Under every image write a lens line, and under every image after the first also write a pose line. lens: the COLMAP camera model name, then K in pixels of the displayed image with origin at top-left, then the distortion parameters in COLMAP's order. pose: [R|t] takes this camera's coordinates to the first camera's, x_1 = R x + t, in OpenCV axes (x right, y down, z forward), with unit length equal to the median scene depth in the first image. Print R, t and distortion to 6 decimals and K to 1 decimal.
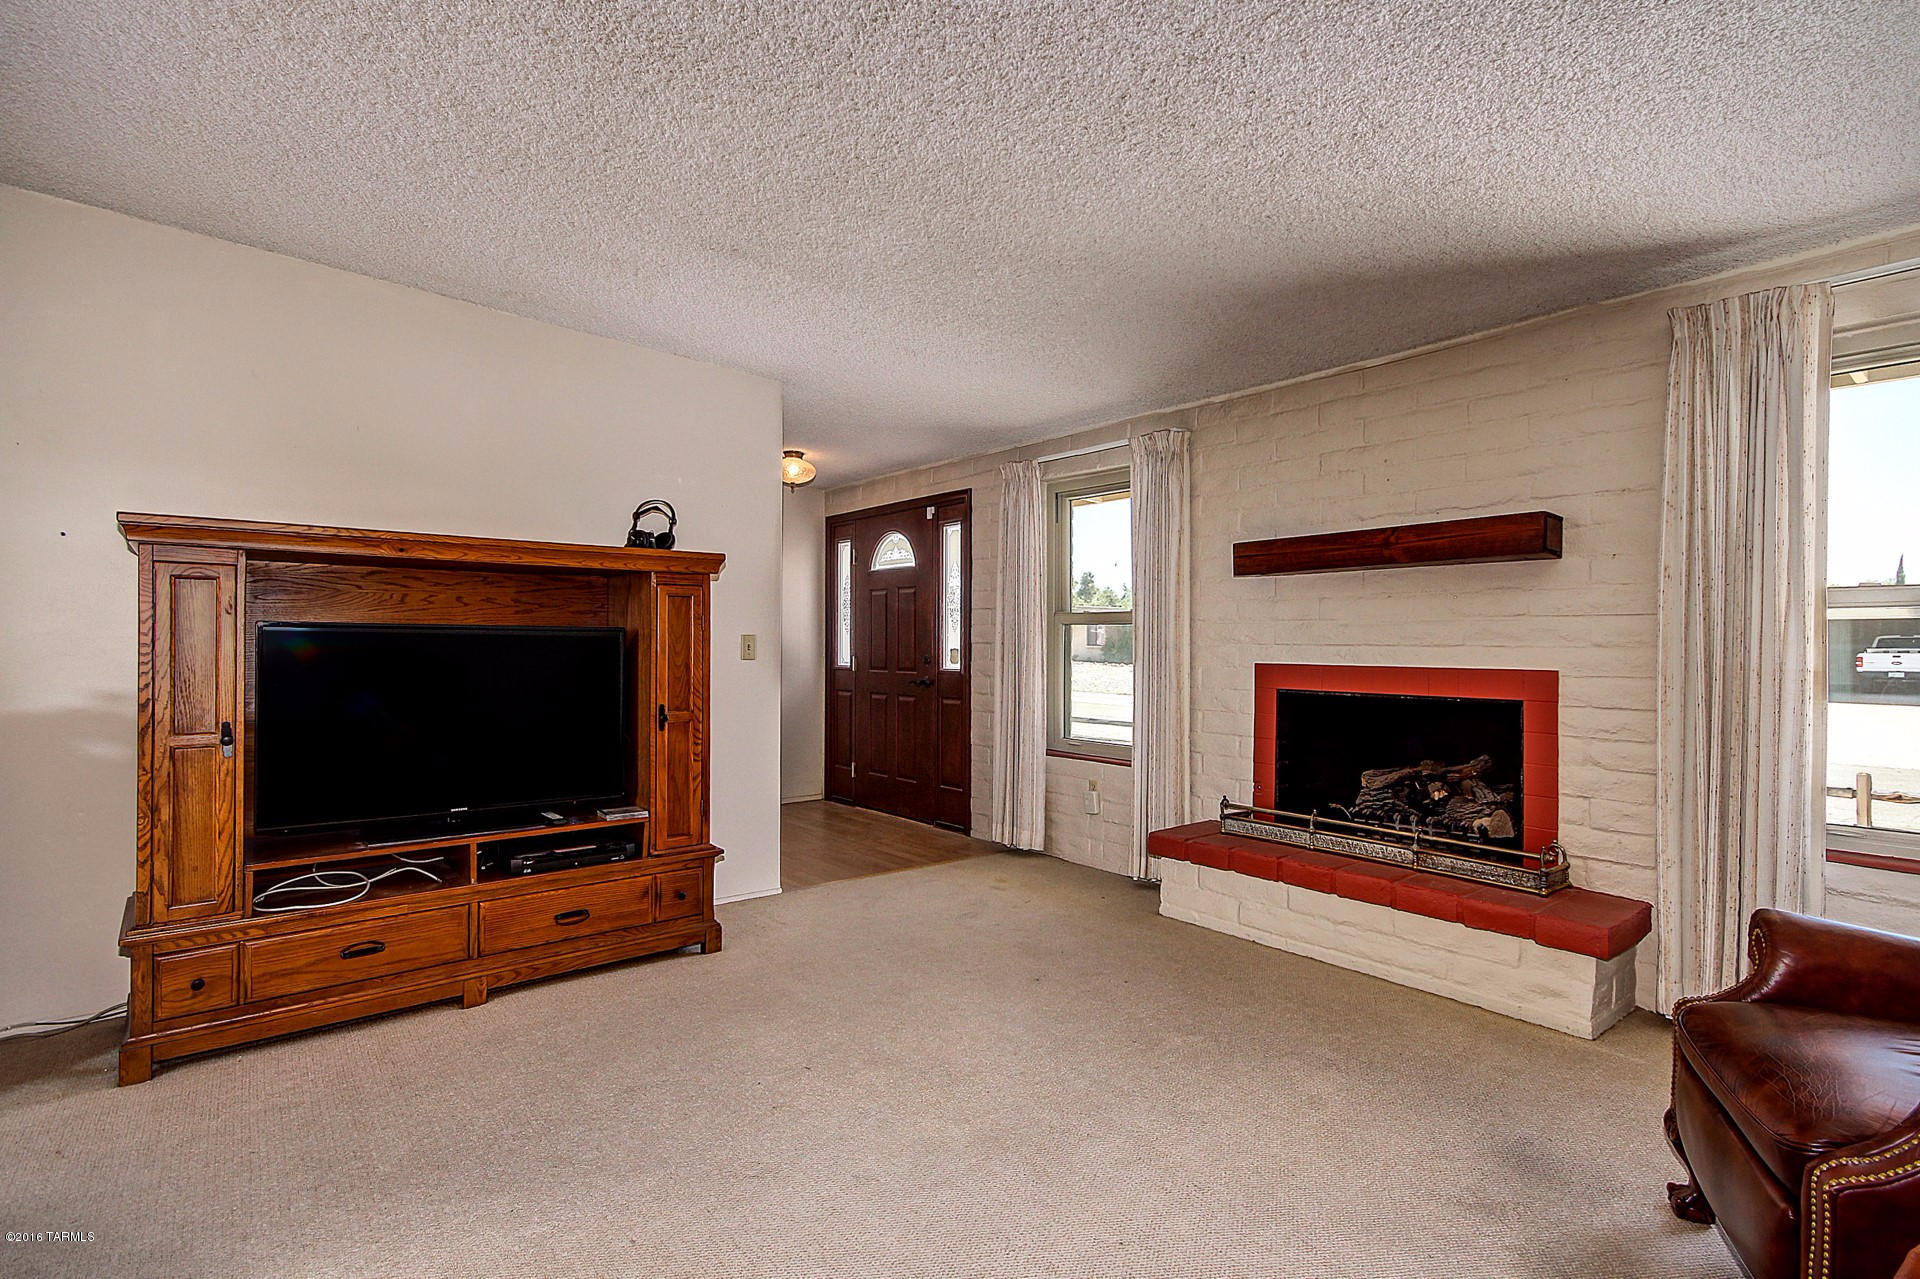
lens RADIAL K [[917.0, 0, 974.6], [0, 917.0, 646.4], [0, 0, 1]] dist [-0.002138, -0.001398]
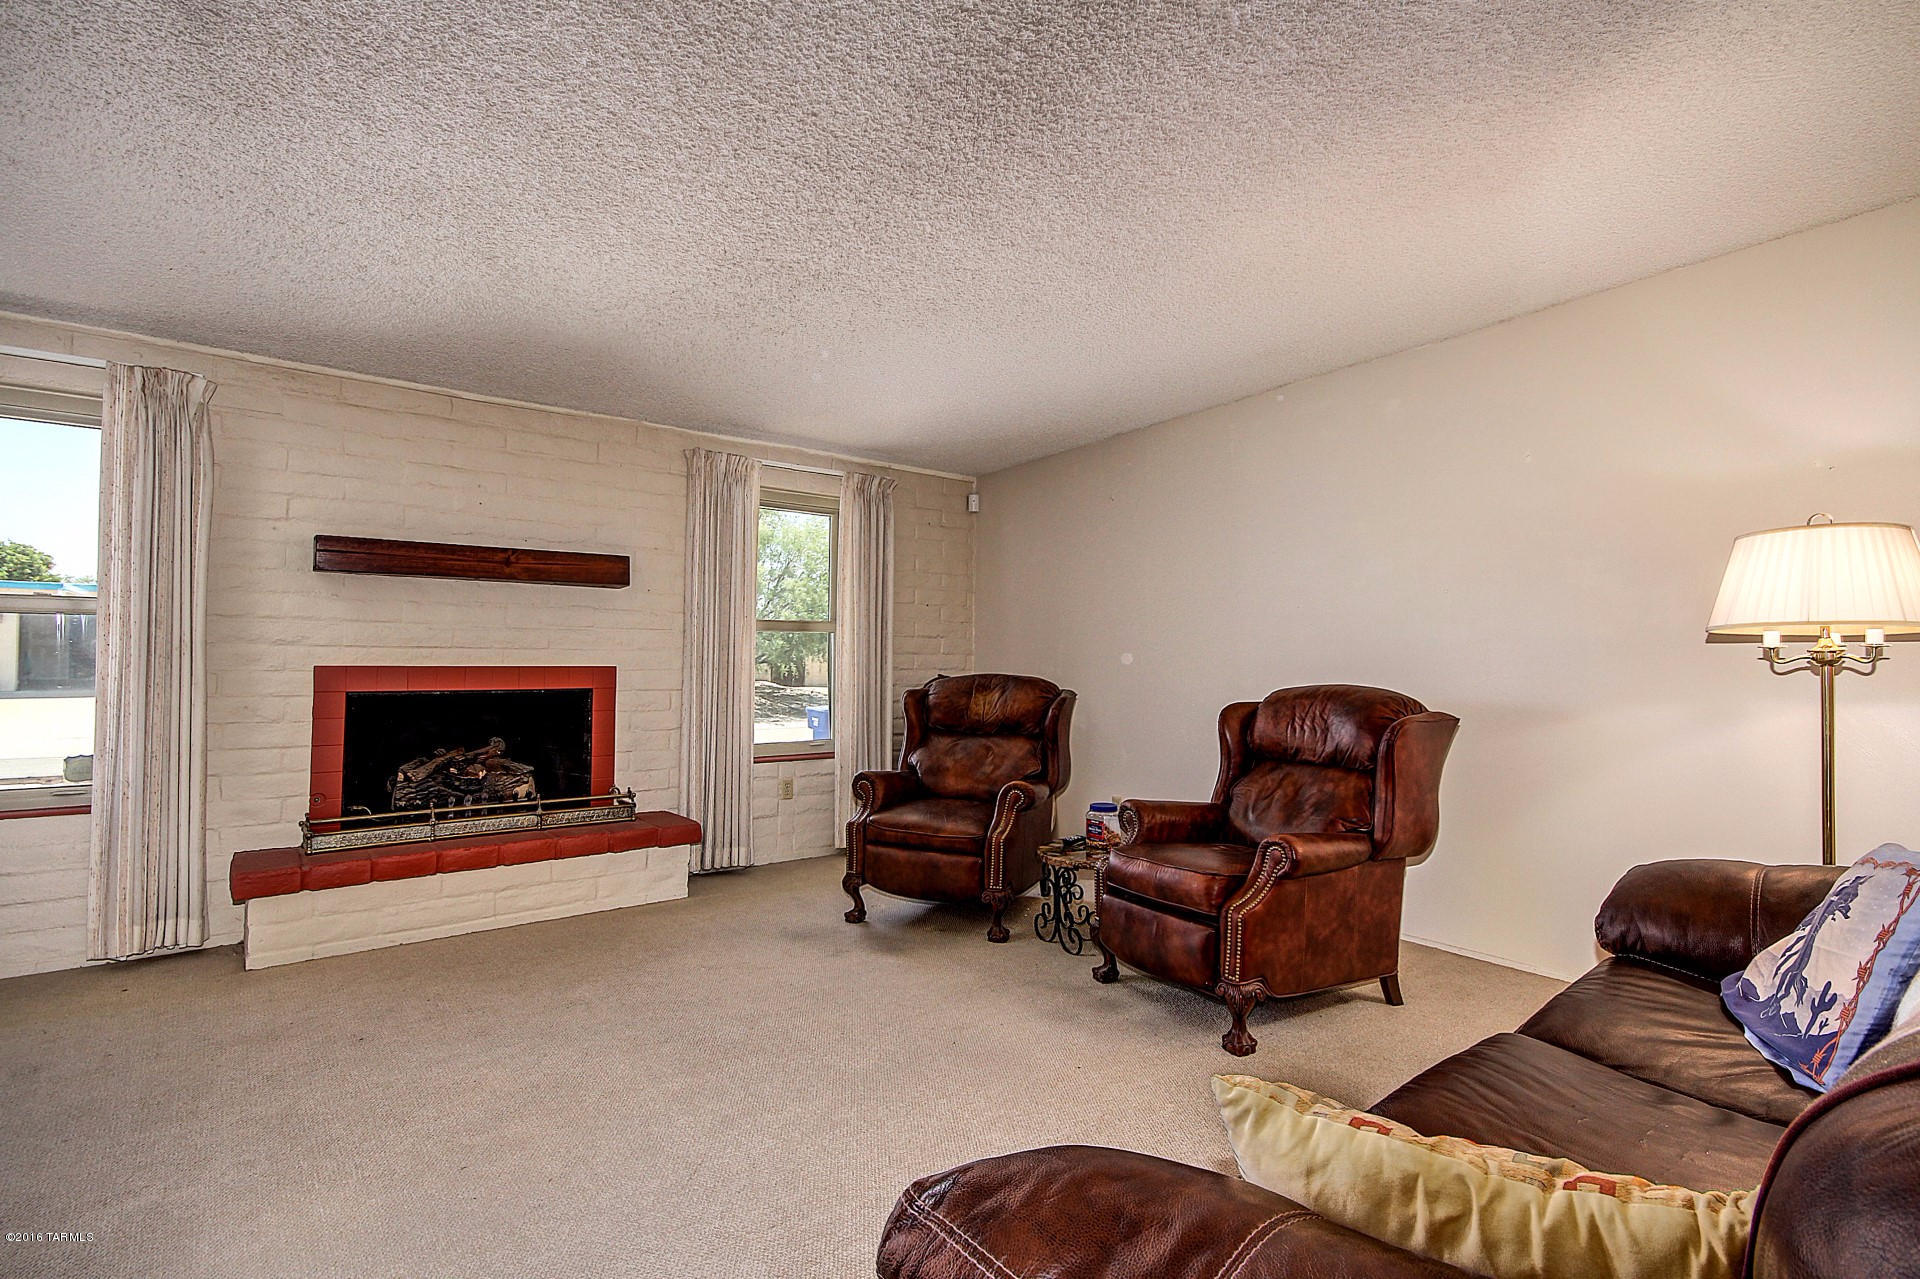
lens RADIAL K [[917.0, 0, 974.6], [0, 917.0, 646.4], [0, 0, 1]] dist [-0.002138, -0.001398]
pose [[-0.002084, 0.005701, 0.999982, -0.757128], [-0.008881, 0.999944, -0.005719, -0.001631], [-0.999958, -0.008893, -0.002033, 0.417733]]
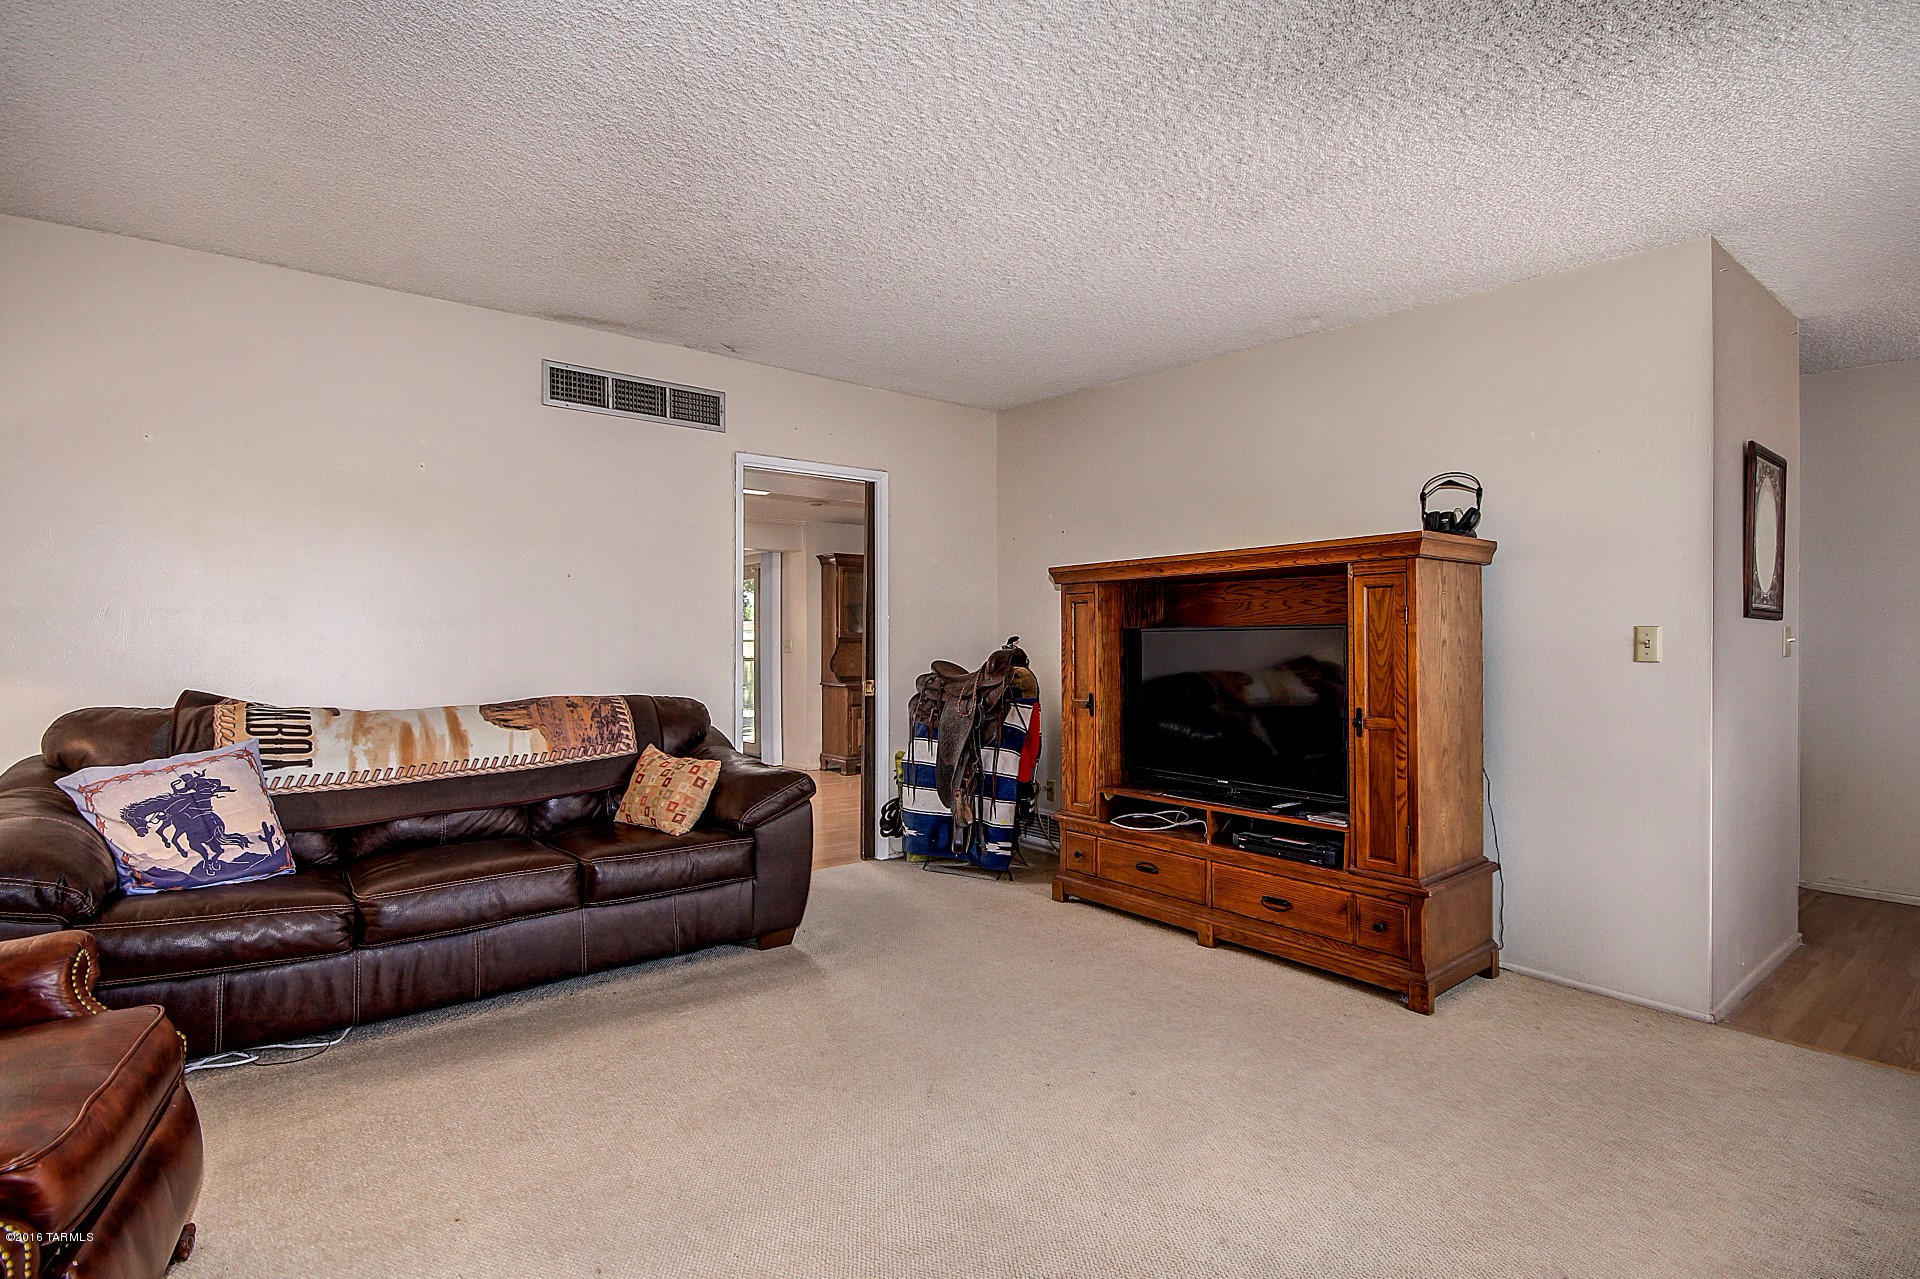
lens RADIAL K [[917.0, 0, 974.6], [0, 917.0, 646.4], [0, 0, 1]] dist [-0.002138, -0.001398]
pose [[-0.022229, -0.000673, -0.999753, 0.578067], [-0.000667, 1.000000, -0.000659, 0.003183], [0.999753, 0.000653, -0.022230, 0.643144]]
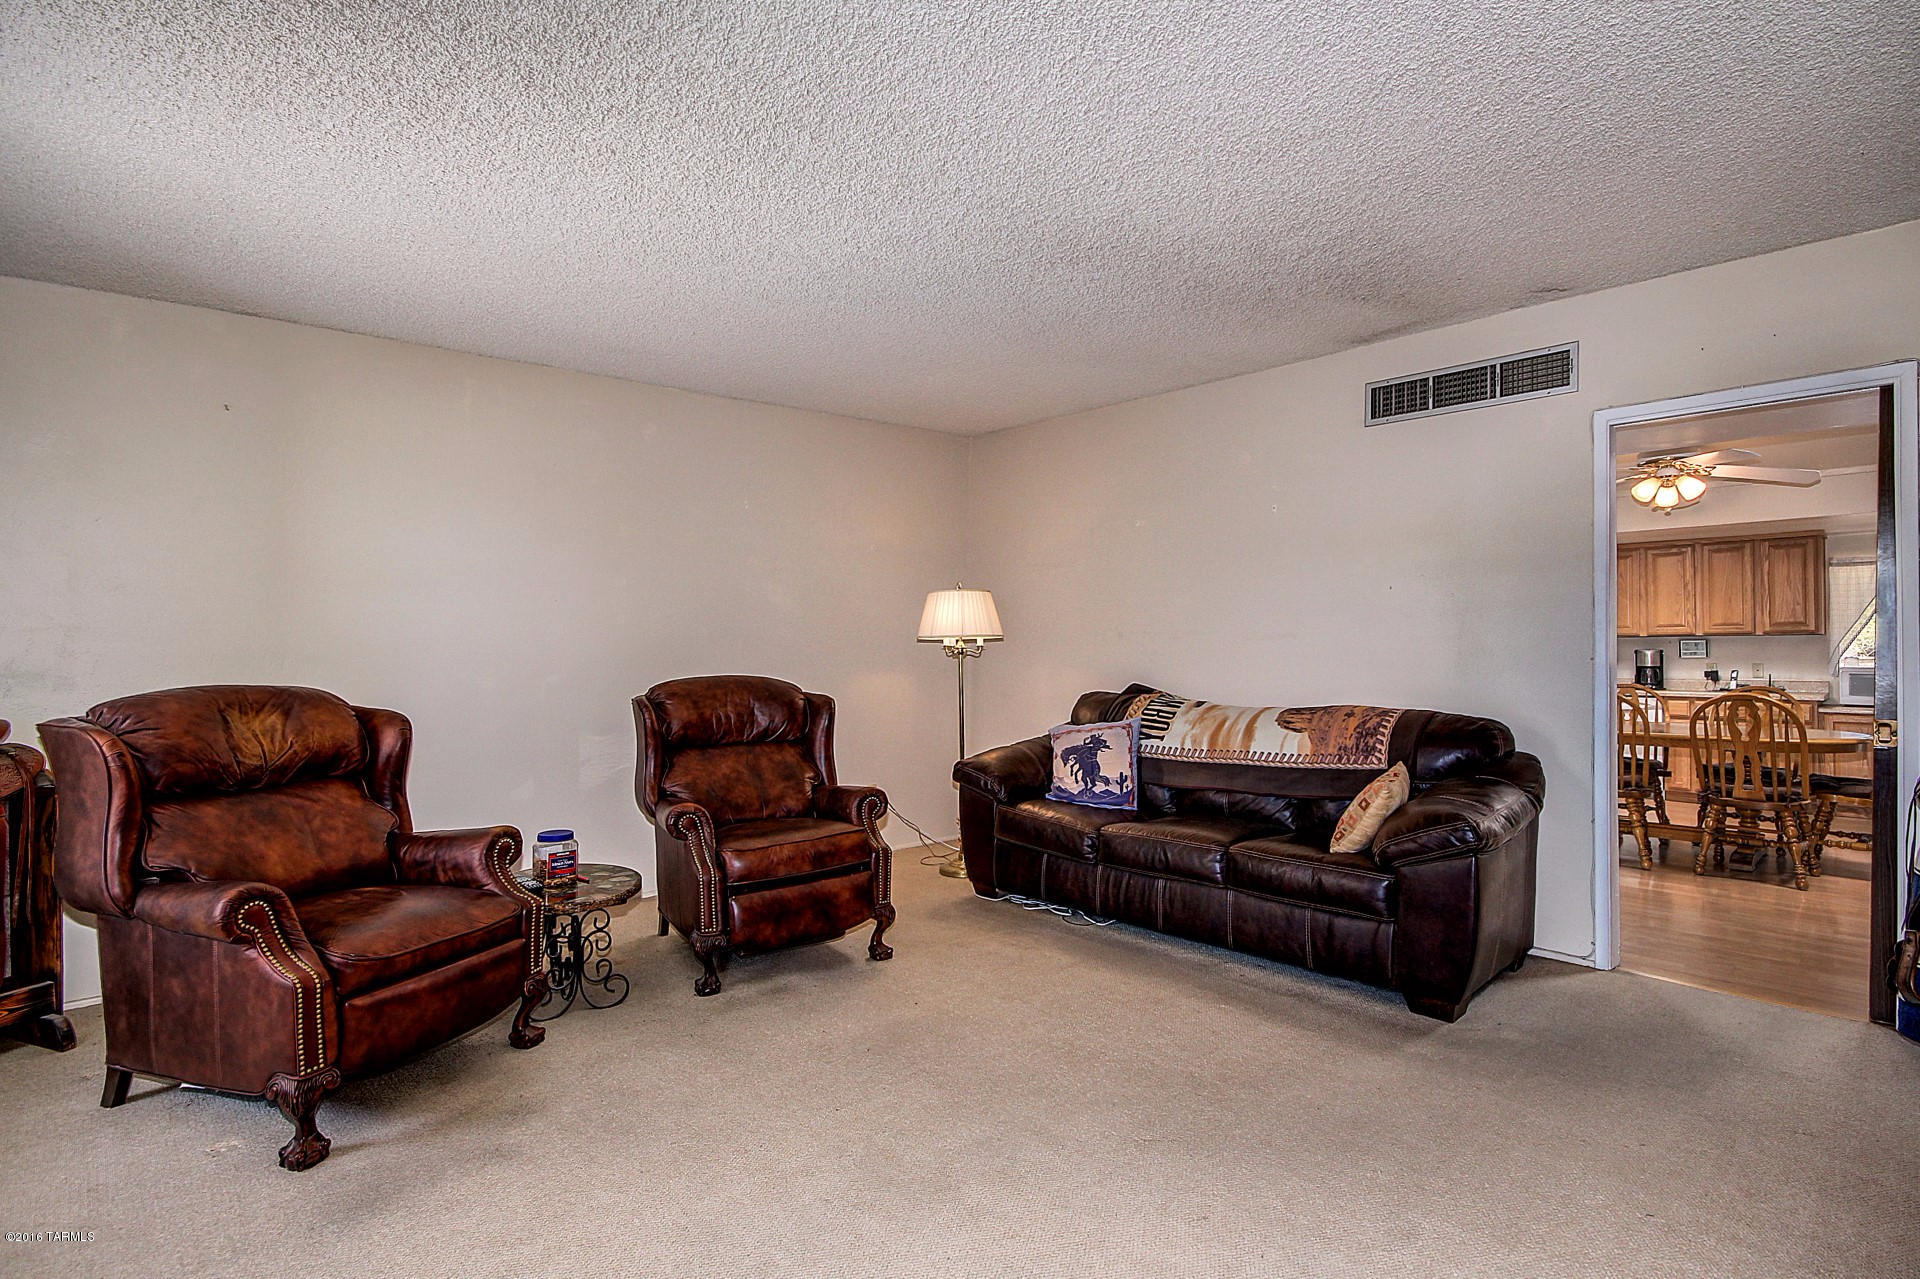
lens RADIAL K [[917.0, 0, 974.6], [0, 917.0, 646.4], [0, 0, 1]] dist [-0.002138, -0.001398]
pose [[-0.996835, -0.006442, -0.079233, 0.040198], [-0.006182, 0.999975, -0.003529, -0.004627], [0.079253, -0.003028, -0.996850, 1.242936]]
